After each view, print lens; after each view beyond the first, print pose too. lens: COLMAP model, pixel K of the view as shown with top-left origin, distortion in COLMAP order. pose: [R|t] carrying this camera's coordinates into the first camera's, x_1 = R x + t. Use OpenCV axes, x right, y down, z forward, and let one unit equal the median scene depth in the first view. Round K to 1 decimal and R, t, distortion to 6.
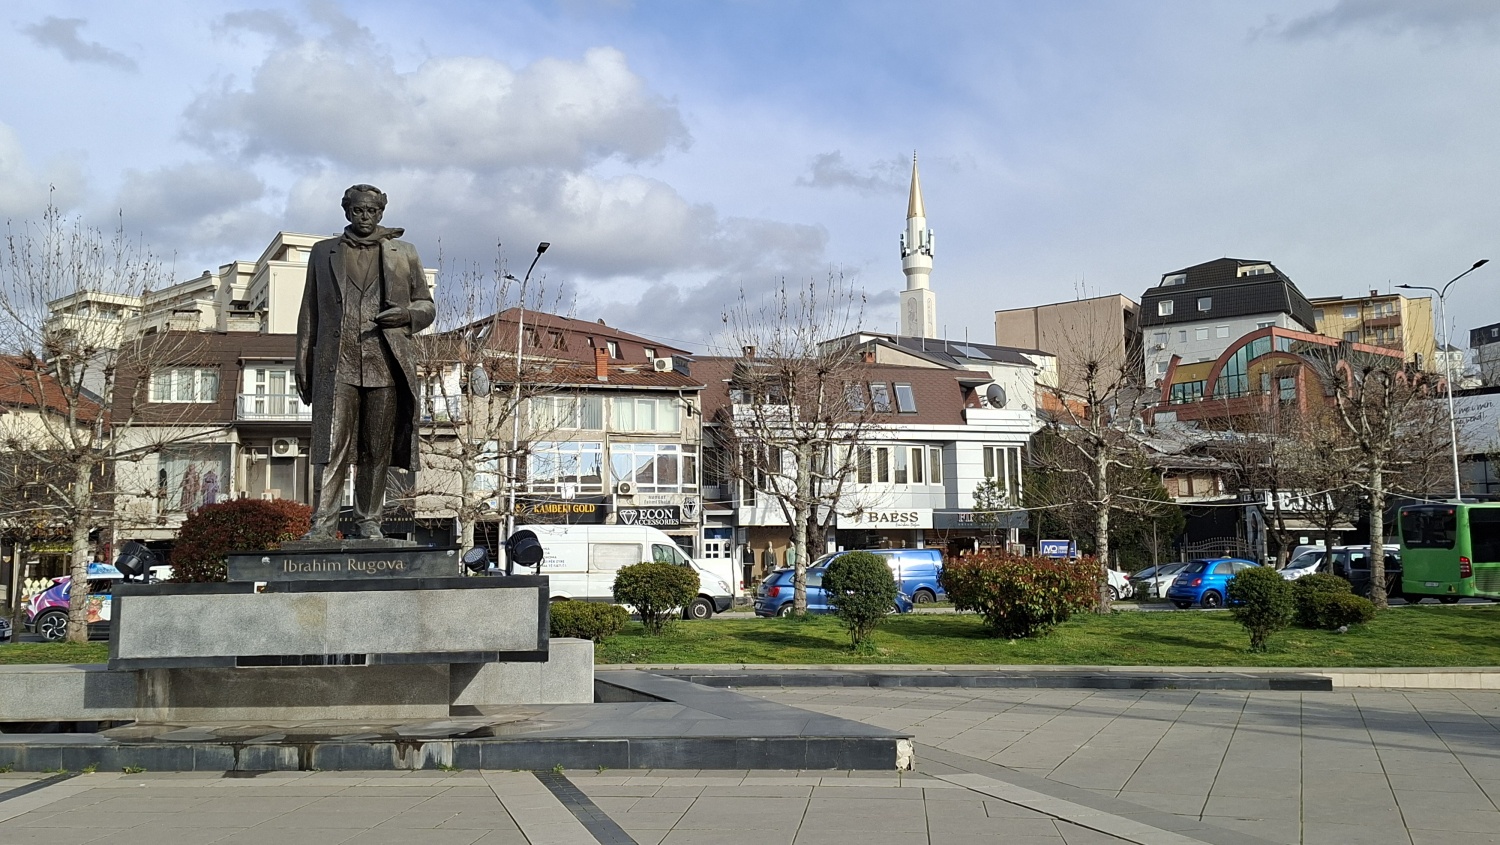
lens RADIAL K [[1382.2, 0, 743.8], [0, 1382.2, 413.7], [0, 0, 1]] dist [0.112270, -0.204577]
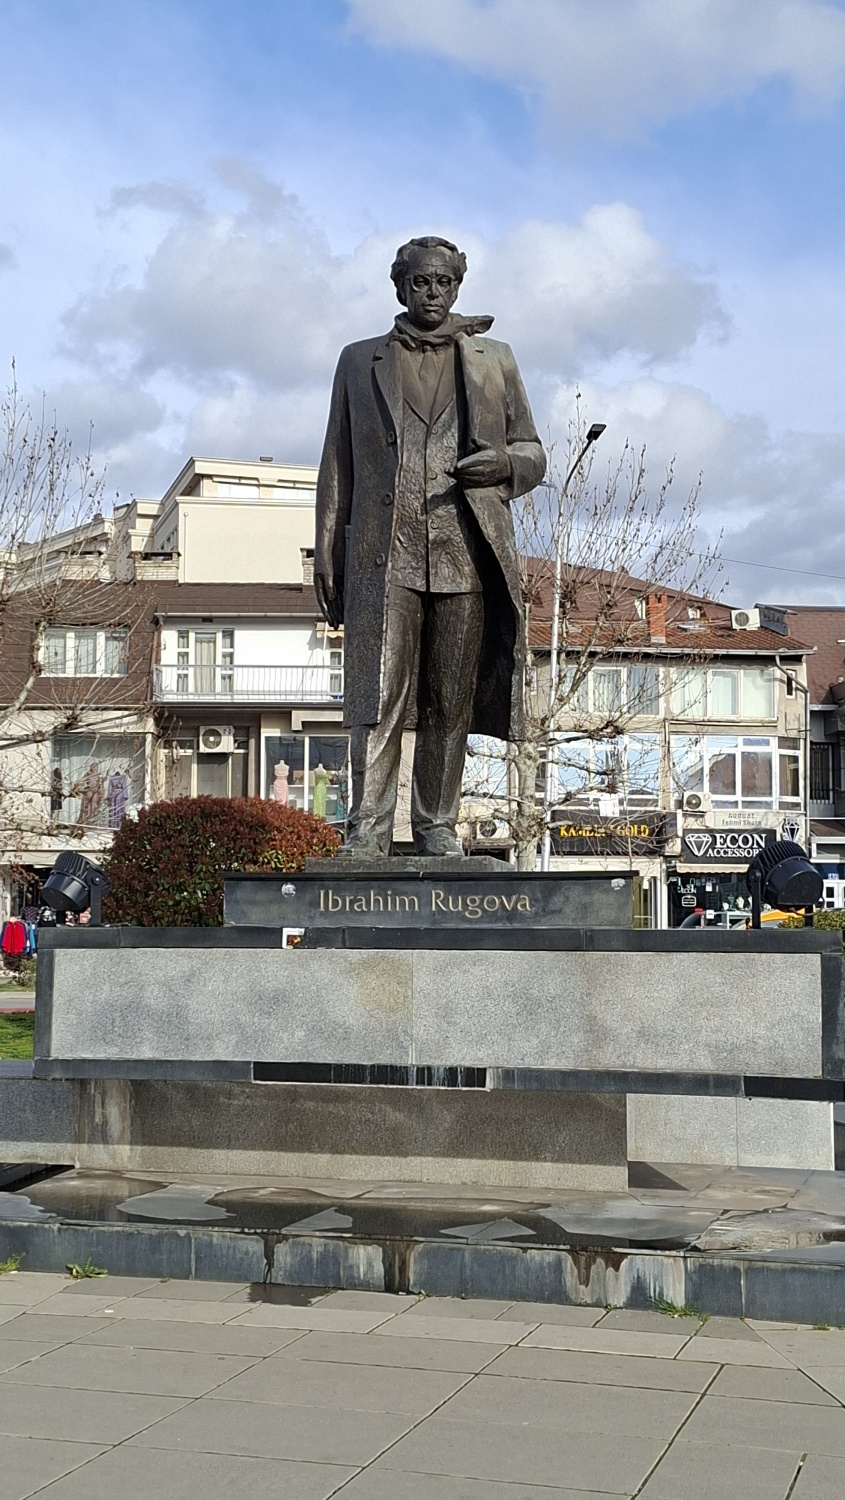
lens RADIAL K [[1925.1, 0, 422.5], [0, 1925.1, 750.0], [0, 0, 1]] dist [0.116398, 0.015745]
pose [[0.980178, 0.002166, -0.198107, -0.118098], [0.002465, 0.999729, 0.023129, 0.026825], [0.198104, -0.023159, 0.979907, 0.218987]]
